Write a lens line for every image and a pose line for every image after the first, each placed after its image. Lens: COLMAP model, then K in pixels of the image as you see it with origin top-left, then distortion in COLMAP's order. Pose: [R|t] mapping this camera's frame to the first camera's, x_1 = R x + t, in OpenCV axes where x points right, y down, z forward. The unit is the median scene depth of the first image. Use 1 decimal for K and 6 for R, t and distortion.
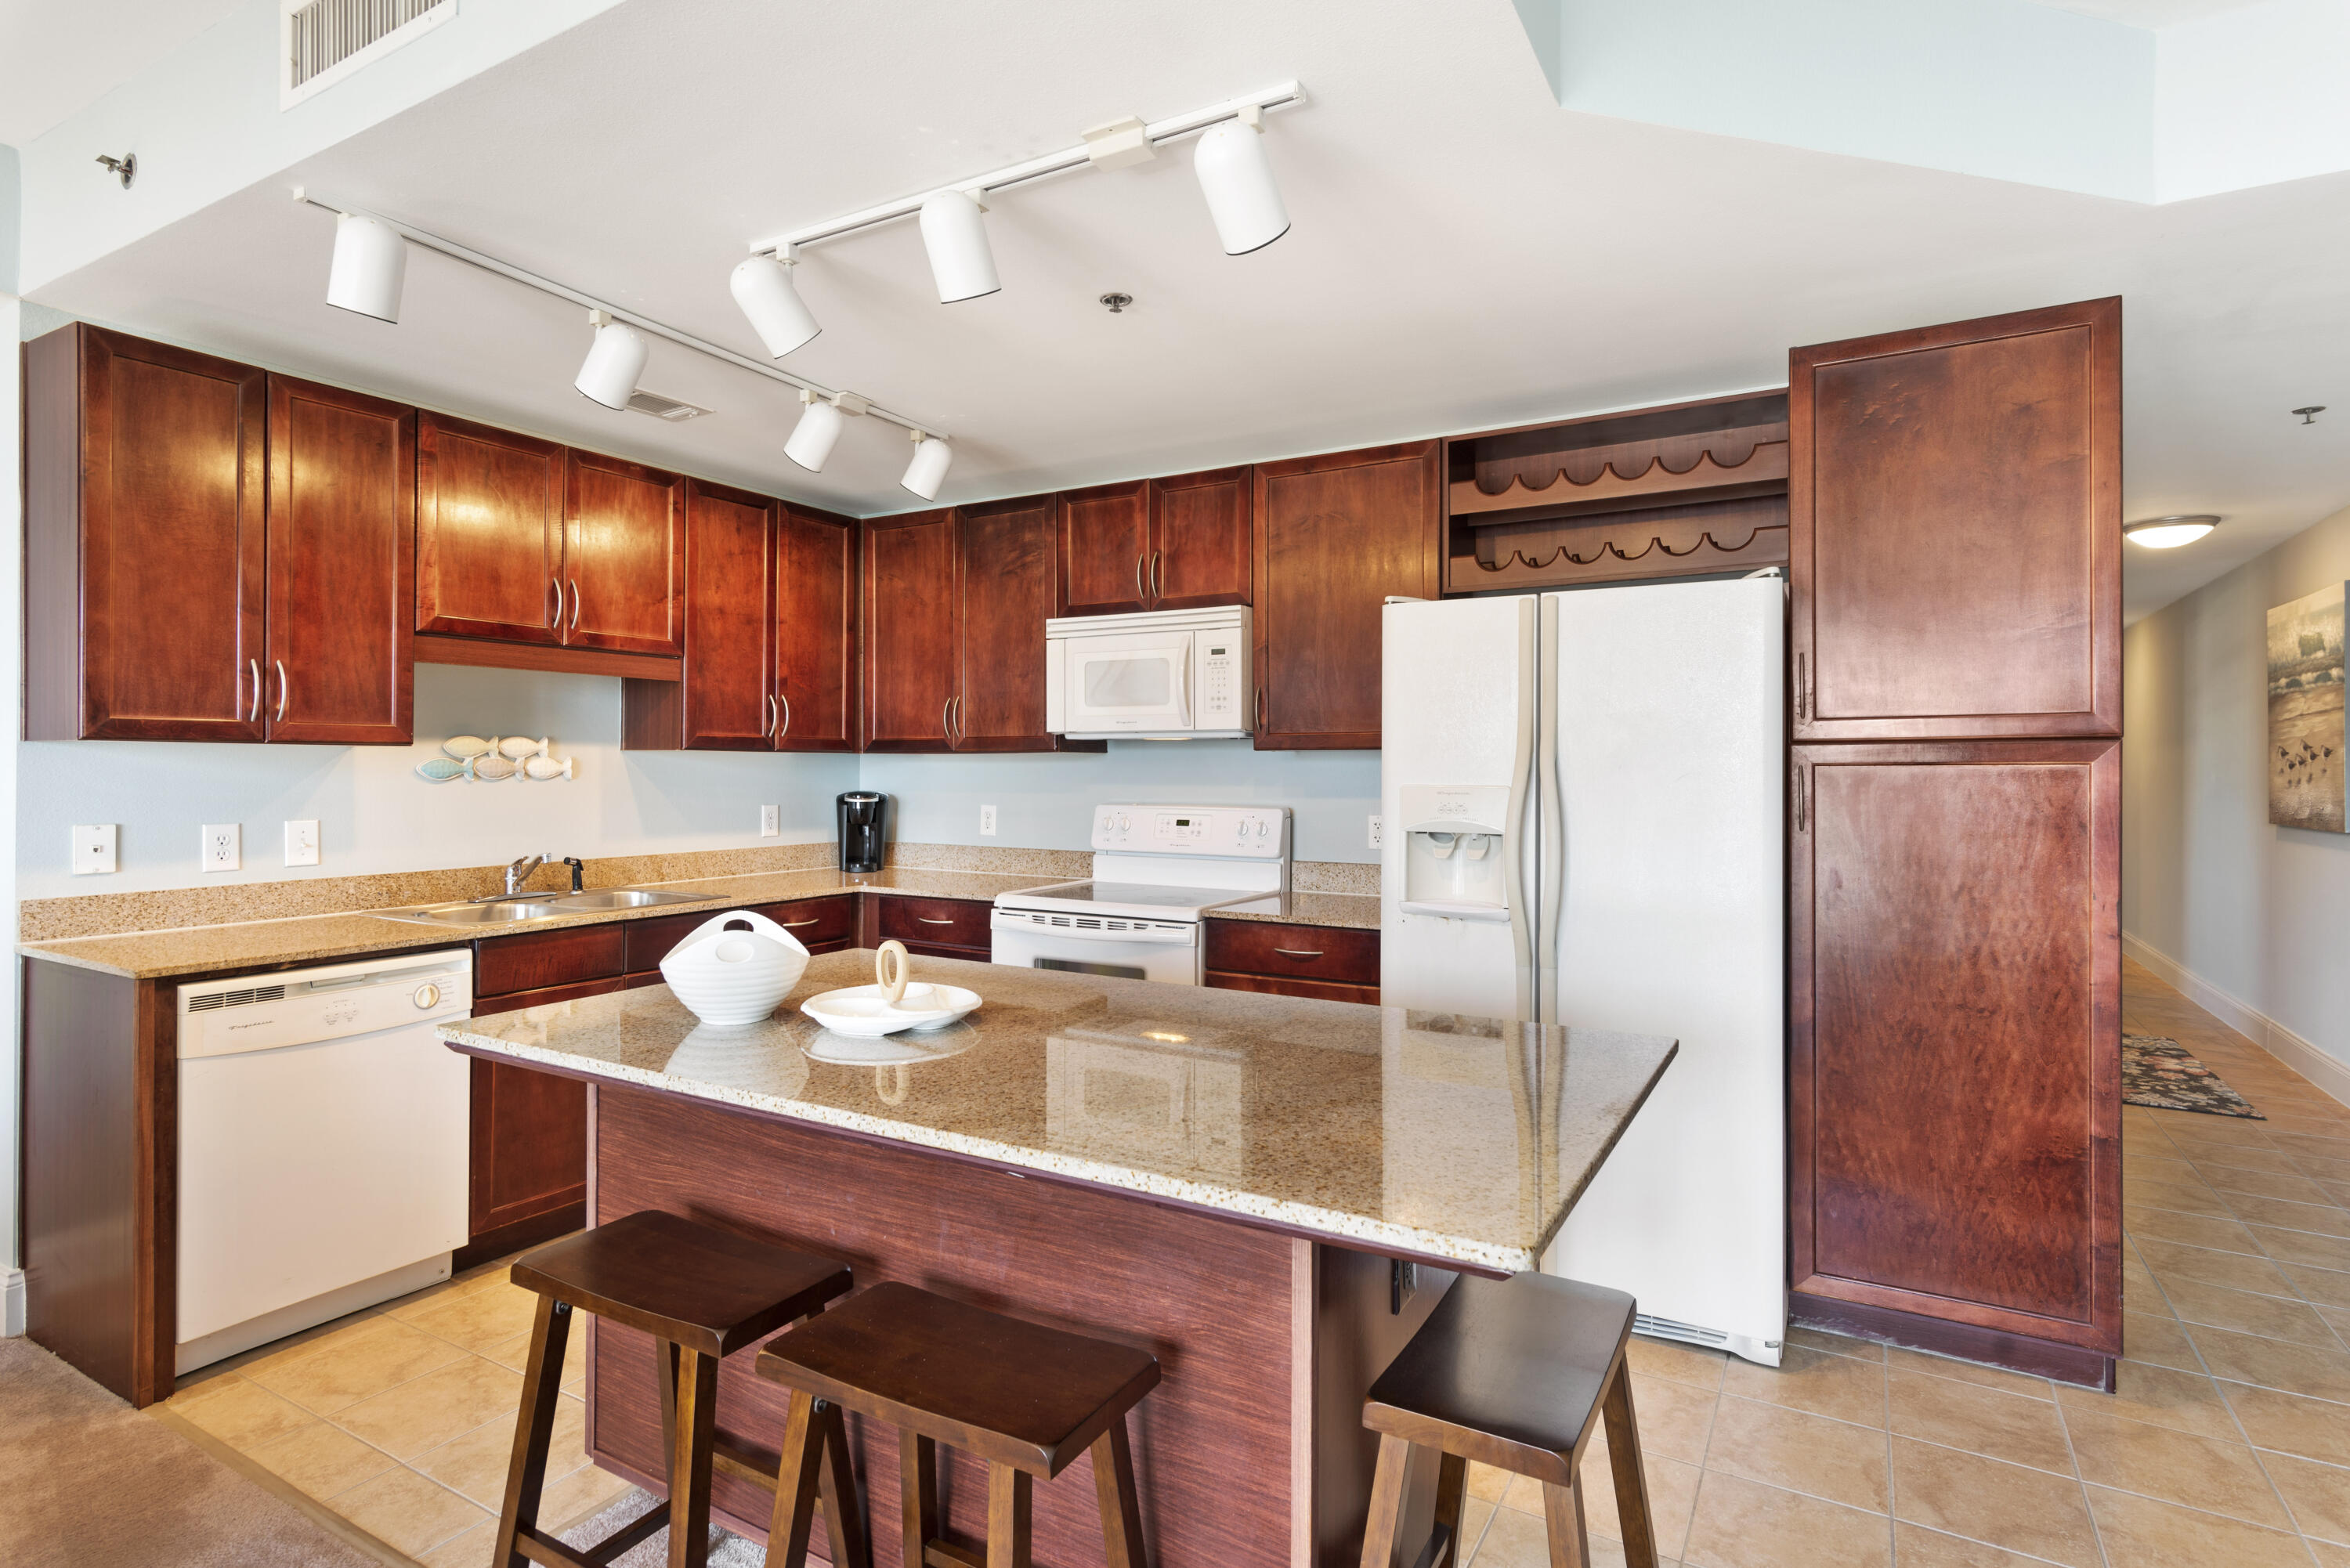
lens RADIAL K [[1162.9, 0, 1195.1], [0, 1162.9, 764.6], [0, 0, 1]] dist [0.005956, 0.001165]
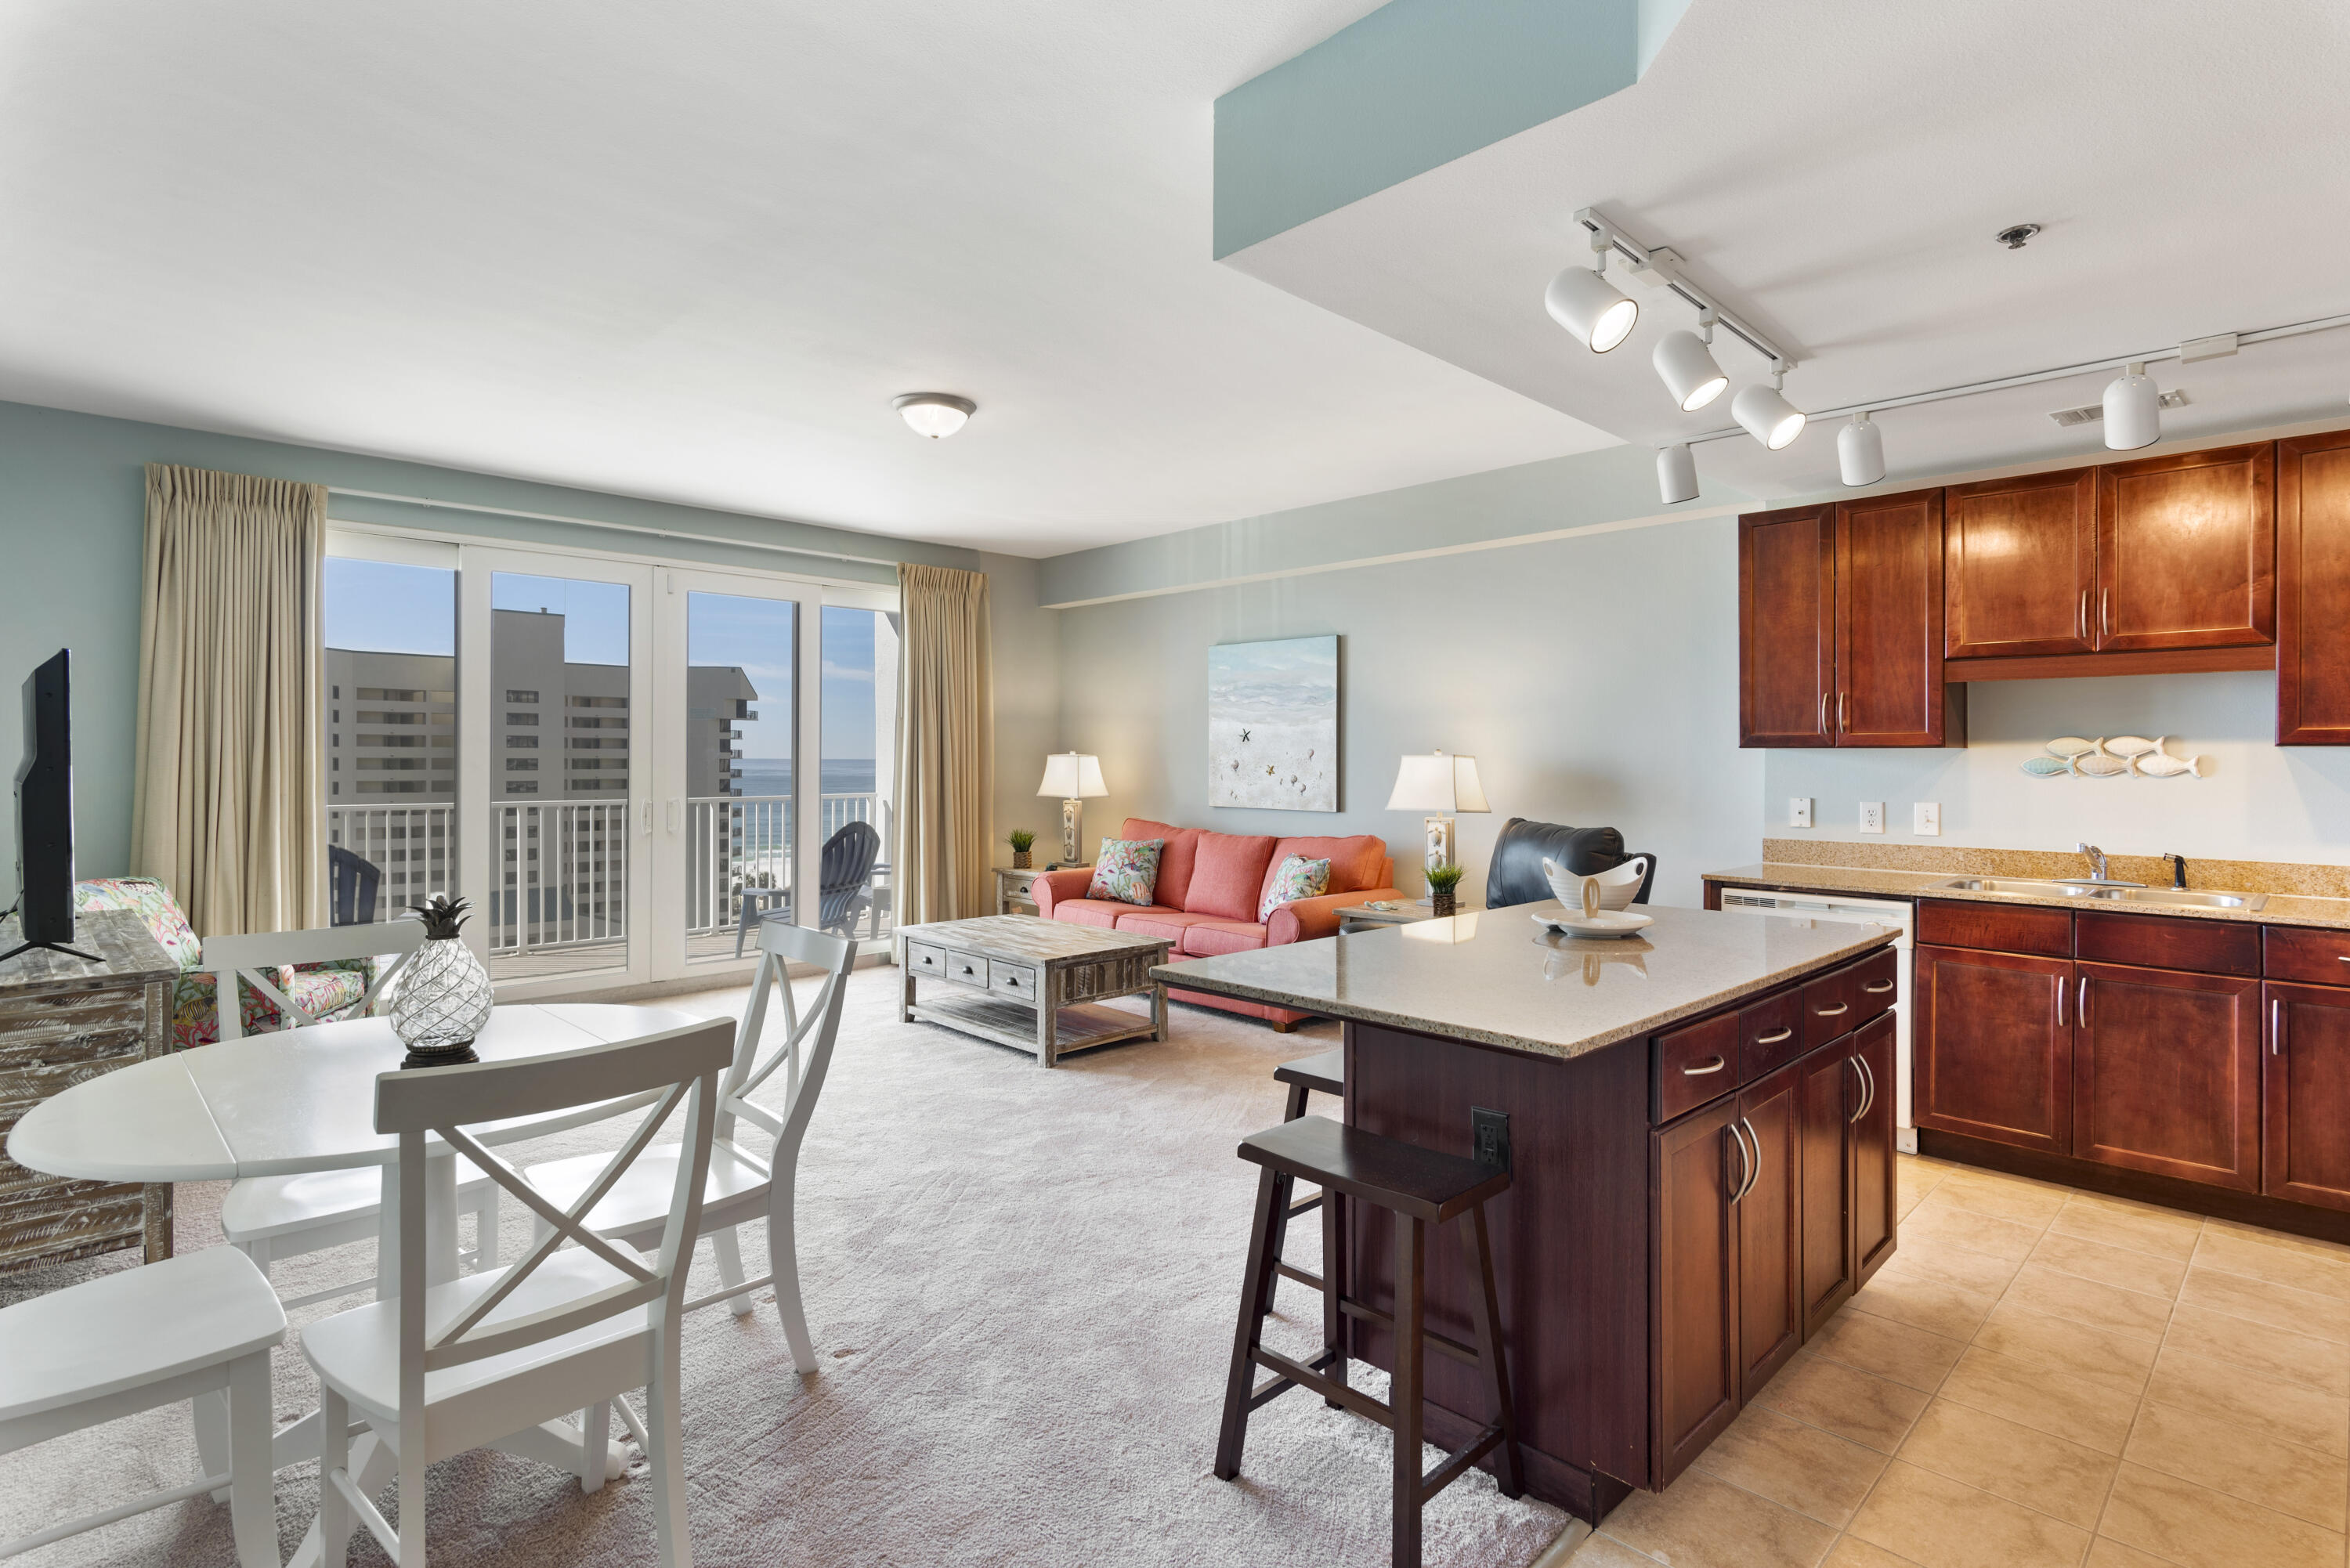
lens RADIAL K [[1162.9, 0, 1189.8], [0, 1162.9, 759.5], [0, 0, 1]] dist [0.005956, 0.001165]
pose [[-0.276974, -0.000373, -0.960877, 0.783890], [-0.000364, 1.000000, -0.000284, -0.002082], [0.960877, 0.000271, -0.276974, 0.538276]]
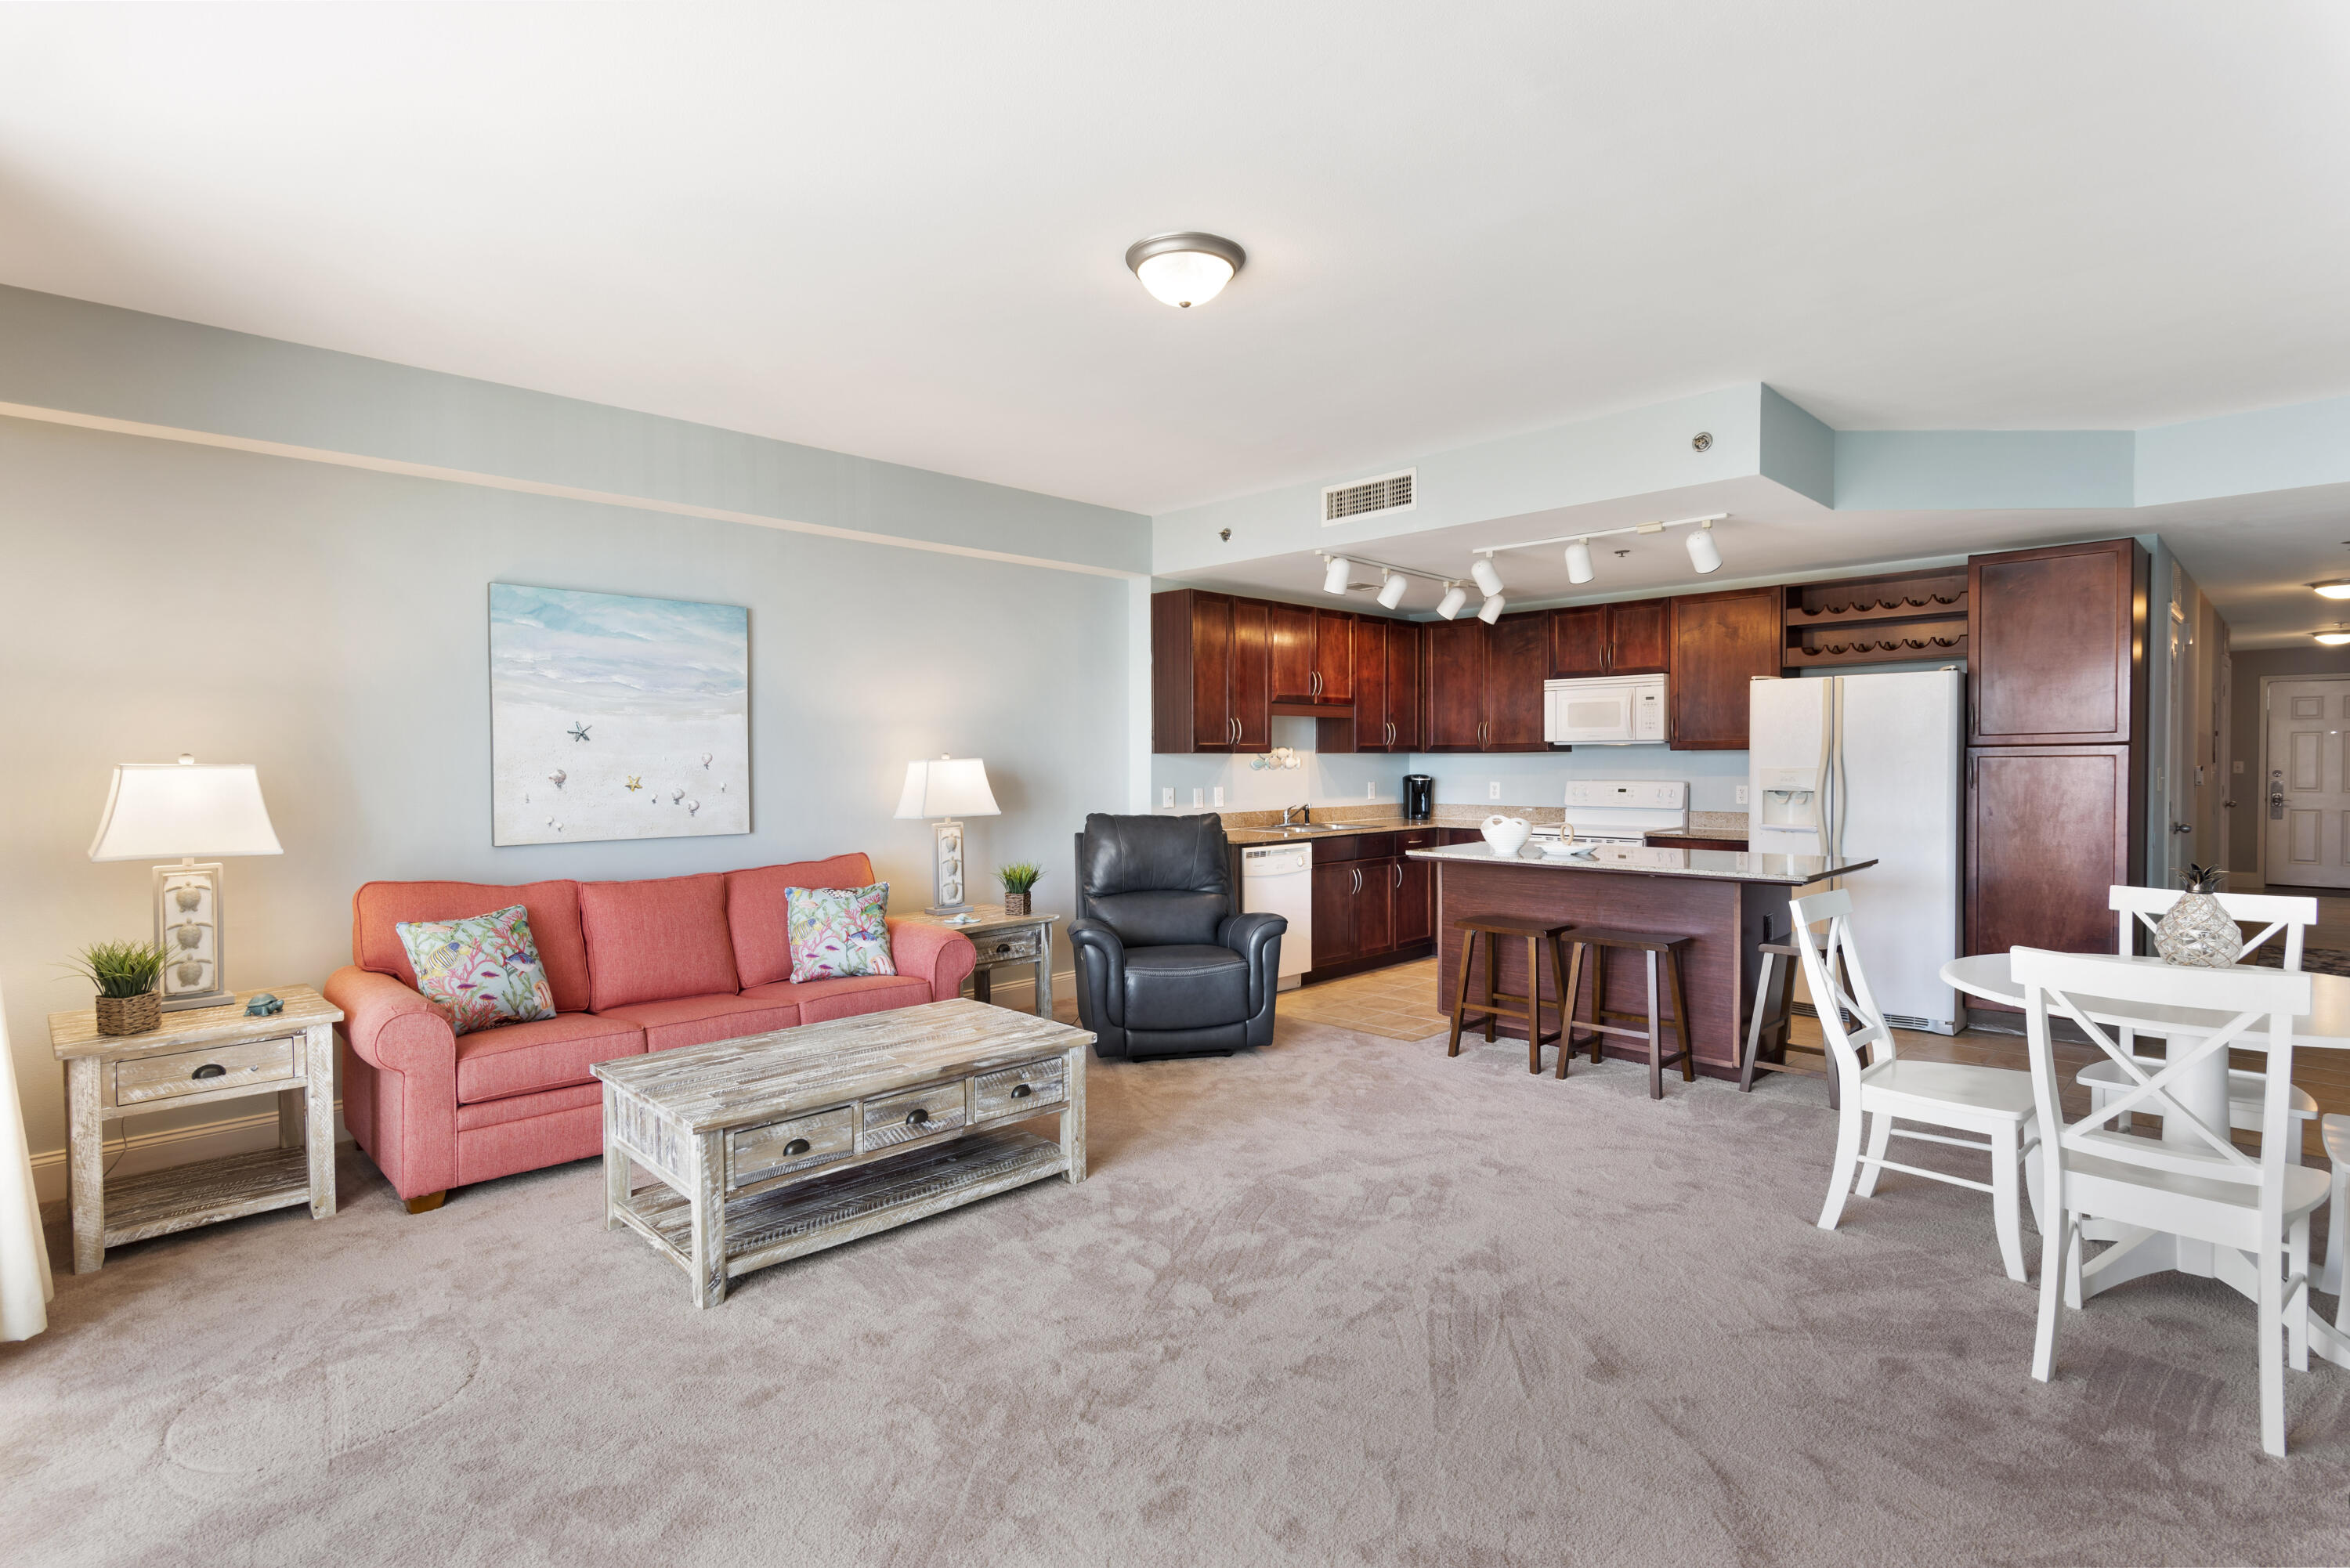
lens RADIAL K [[1162.9, 0, 1185.7], [0, 1162.9, 779.9], [0, 0, 1]] dist [0.005956, 0.001165]
pose [[0.965538, -0.003599, -0.260238, -0.246000], [0.009116, 0.999758, 0.019997, -0.010990], [0.260103, -0.021680, 0.965338, -1.147765]]
